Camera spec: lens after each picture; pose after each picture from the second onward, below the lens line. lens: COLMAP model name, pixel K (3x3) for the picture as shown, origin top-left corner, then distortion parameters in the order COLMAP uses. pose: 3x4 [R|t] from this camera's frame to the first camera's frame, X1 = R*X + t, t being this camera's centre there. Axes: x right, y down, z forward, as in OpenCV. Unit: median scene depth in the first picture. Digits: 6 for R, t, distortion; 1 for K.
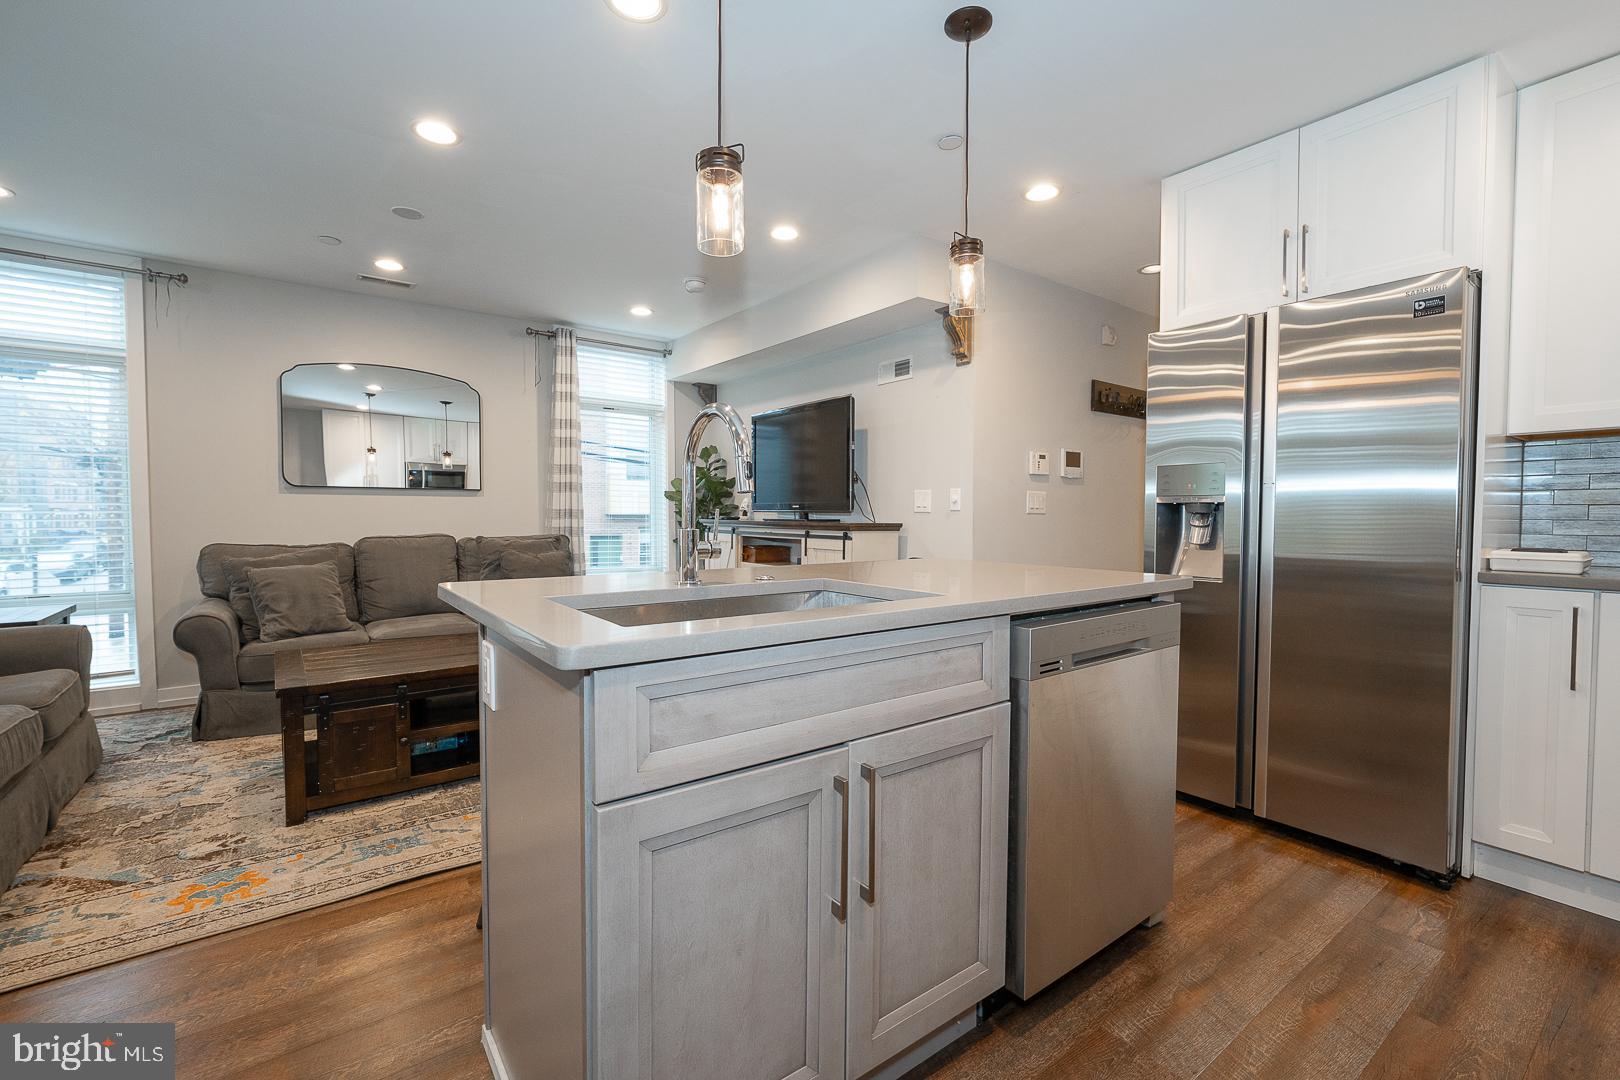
lens RADIAL K [[688.5, 0, 819.1], [0, 688.5, 535.2], [0, 0, 1]] dist [-0.010724, 0.001654]
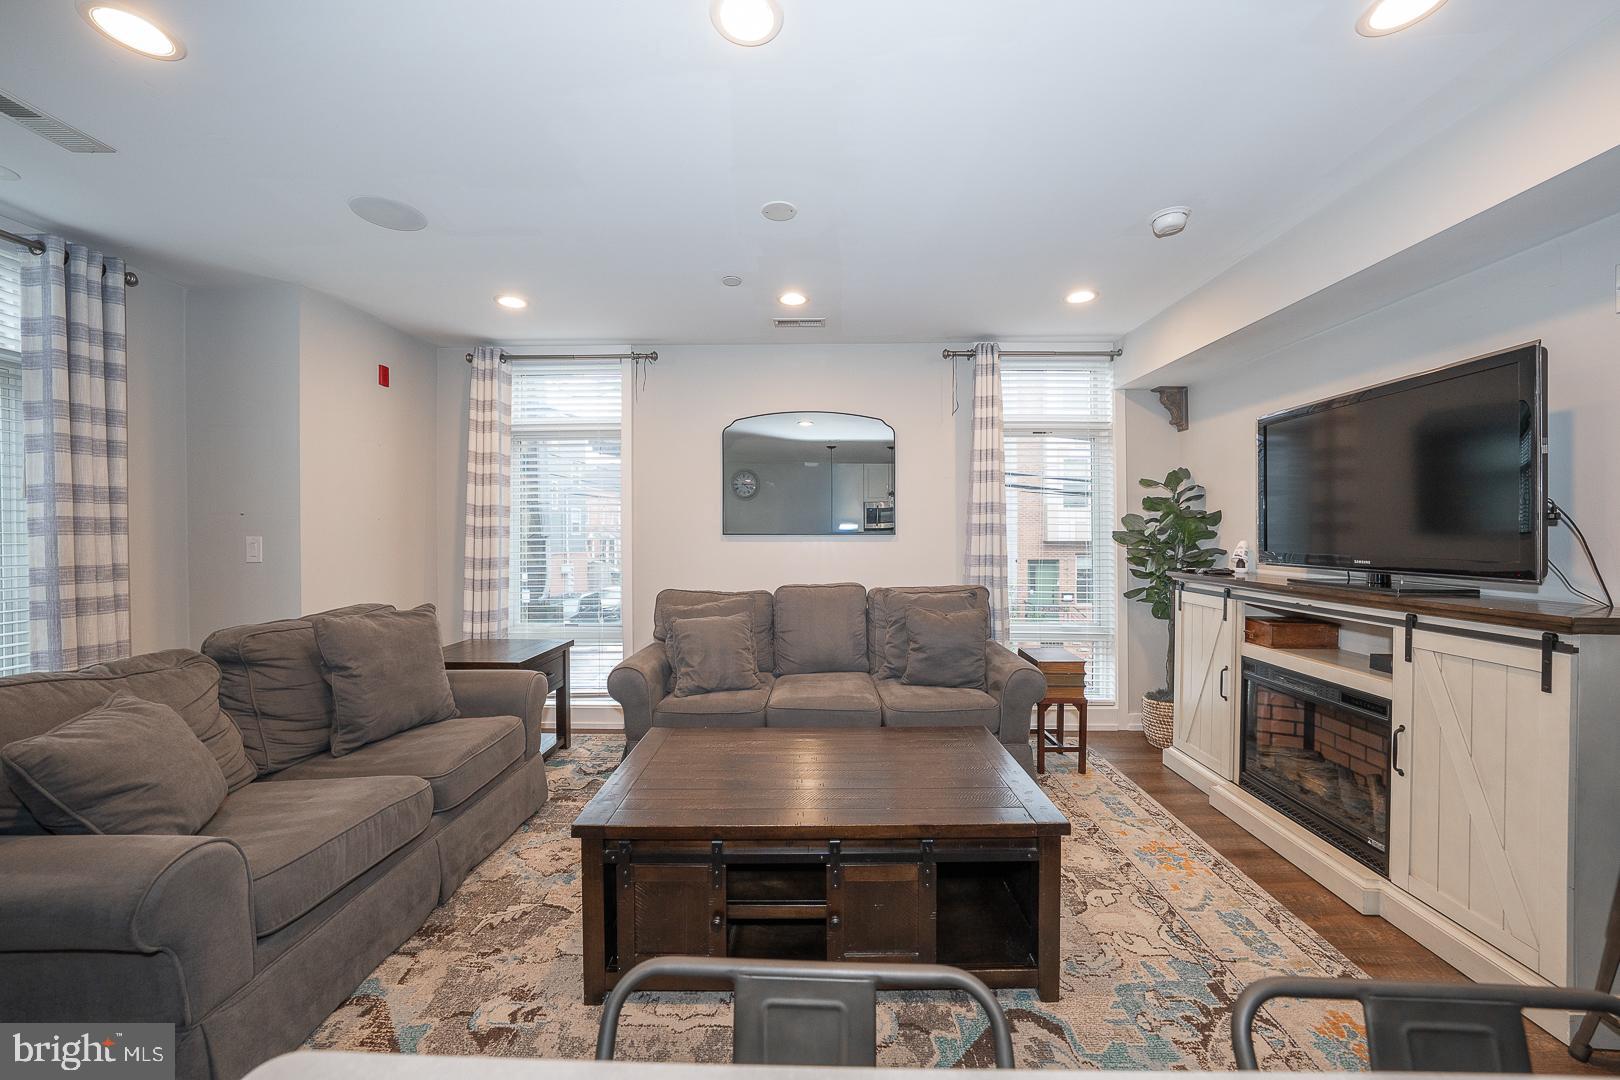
lens RADIAL K [[596.4, 0, 810.2], [0, 596.4, 533.3], [0, 0, 1]] dist [-0.011157, 0.000489]
pose [[0.779093, -0.005172, -0.626887, -0.079520], [-0.017358, 0.999405, -0.029817, -0.040490], [0.626668, 0.034112, 0.778539, 0.300697]]
